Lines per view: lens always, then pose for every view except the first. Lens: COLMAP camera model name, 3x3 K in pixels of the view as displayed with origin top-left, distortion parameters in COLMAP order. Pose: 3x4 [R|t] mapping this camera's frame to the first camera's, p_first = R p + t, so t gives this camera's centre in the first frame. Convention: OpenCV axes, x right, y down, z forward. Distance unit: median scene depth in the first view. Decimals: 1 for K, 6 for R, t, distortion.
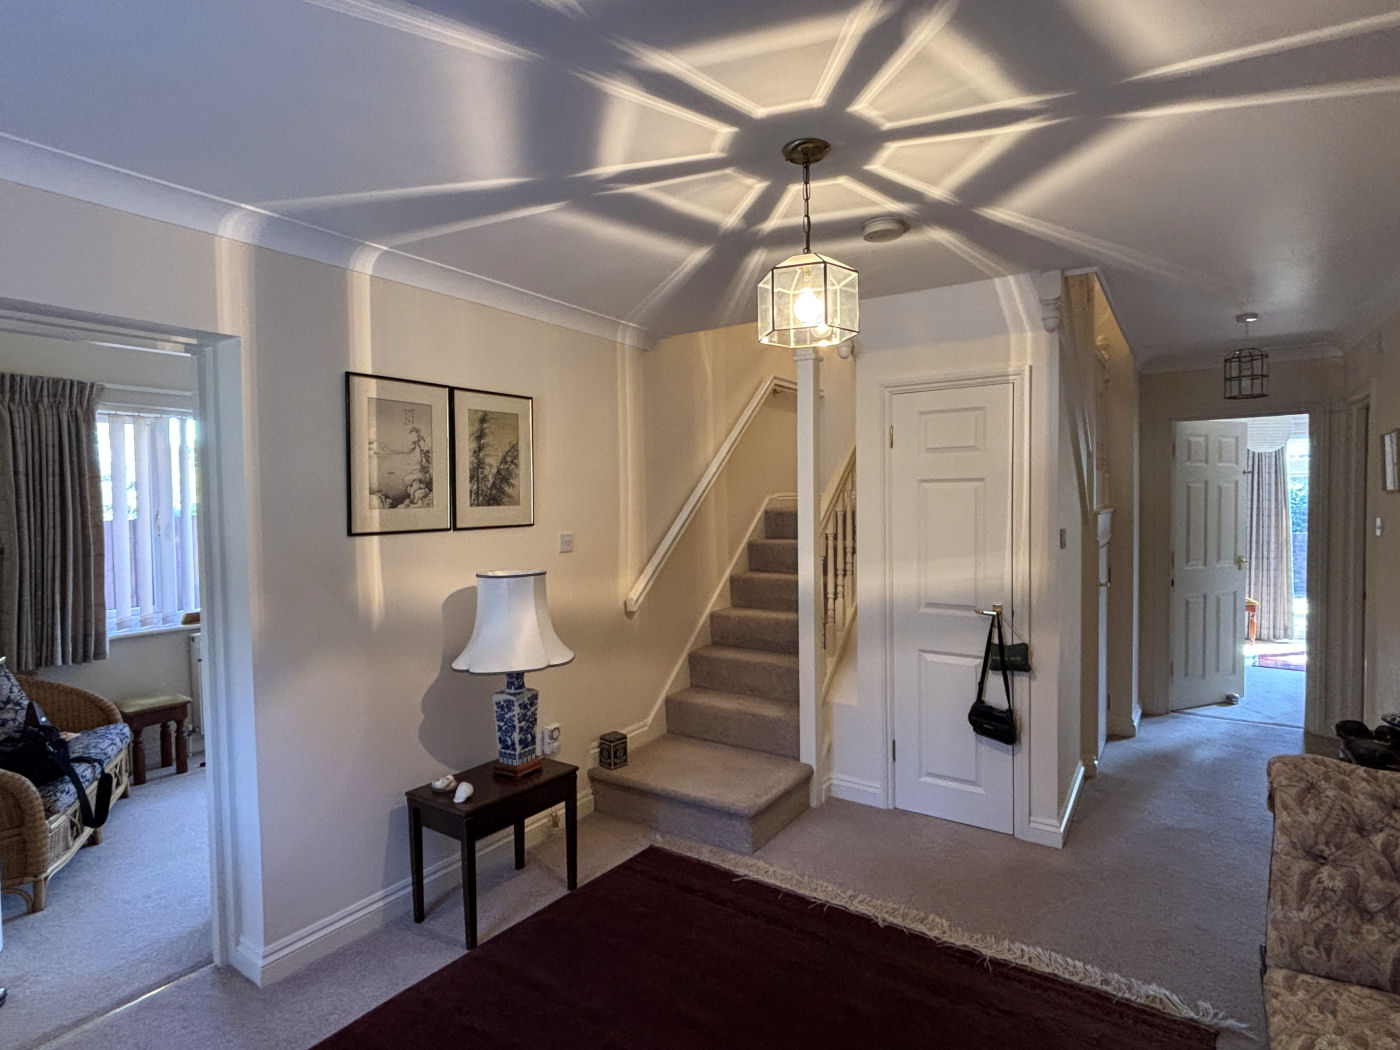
lens RADIAL K [[732.5, 0, 700.0], [0, 732.5, 525.0], [0, 0, 1]] dist [0.002248, 0.000913]
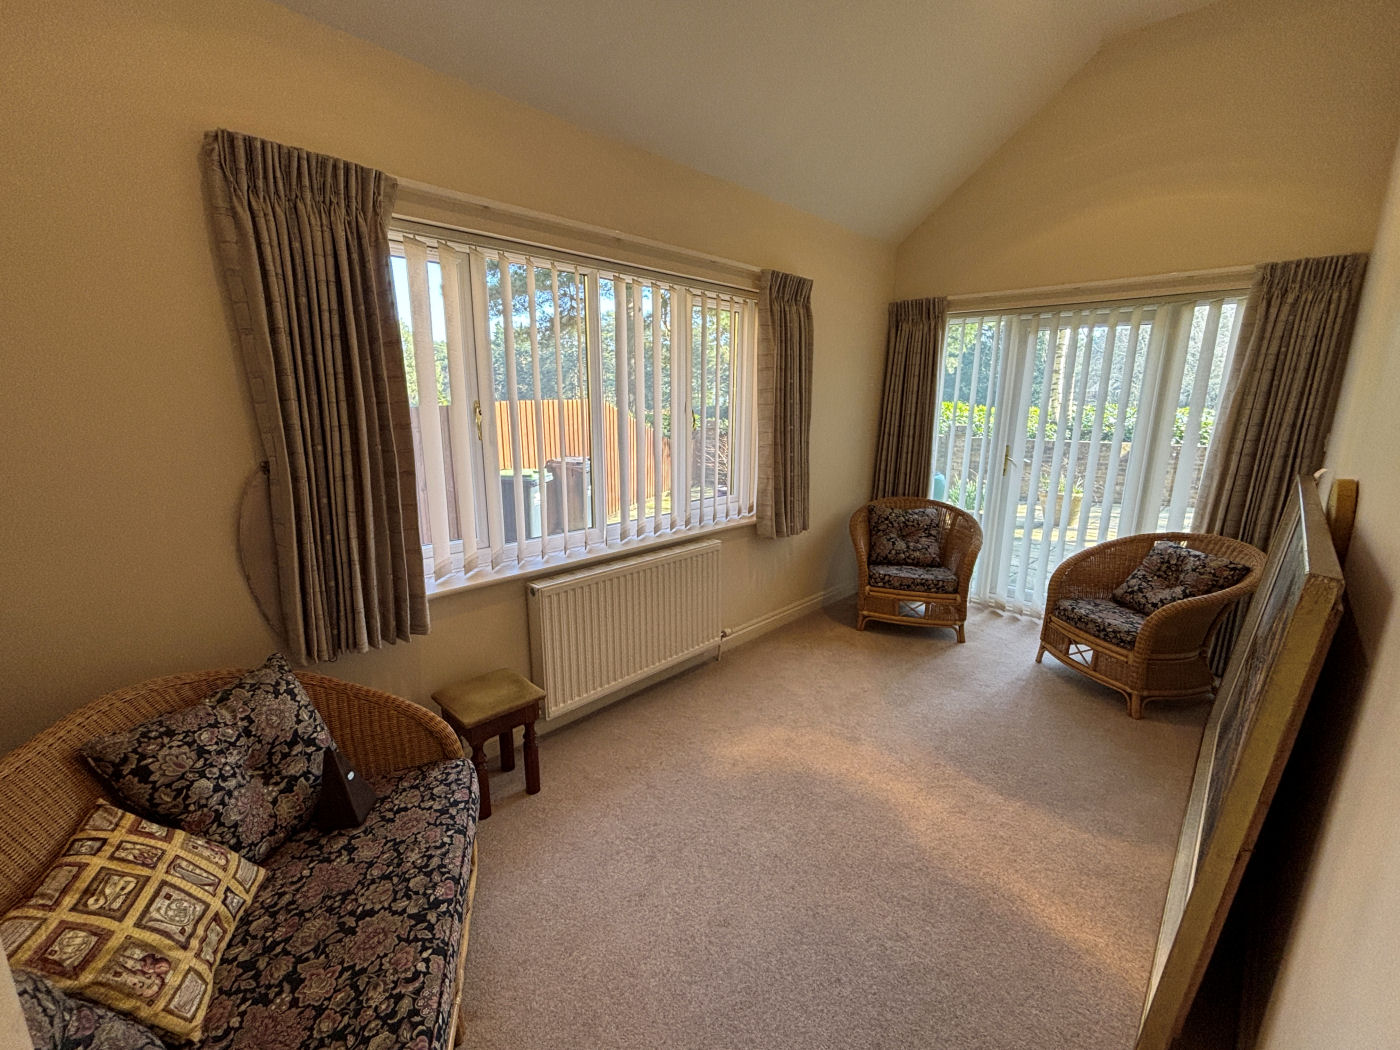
lens RADIAL K [[567.2, 0, 701.7], [0, 567.2, 523.0], [0, 0, 1]] dist [-0.000032, 0.000157]
pose [[0.986386, 0.062265, -0.152201, -0.516870], [-0.033809, 0.982559, 0.182851, -0.015180], [0.160932, -0.175216, 0.971288, 0.588035]]
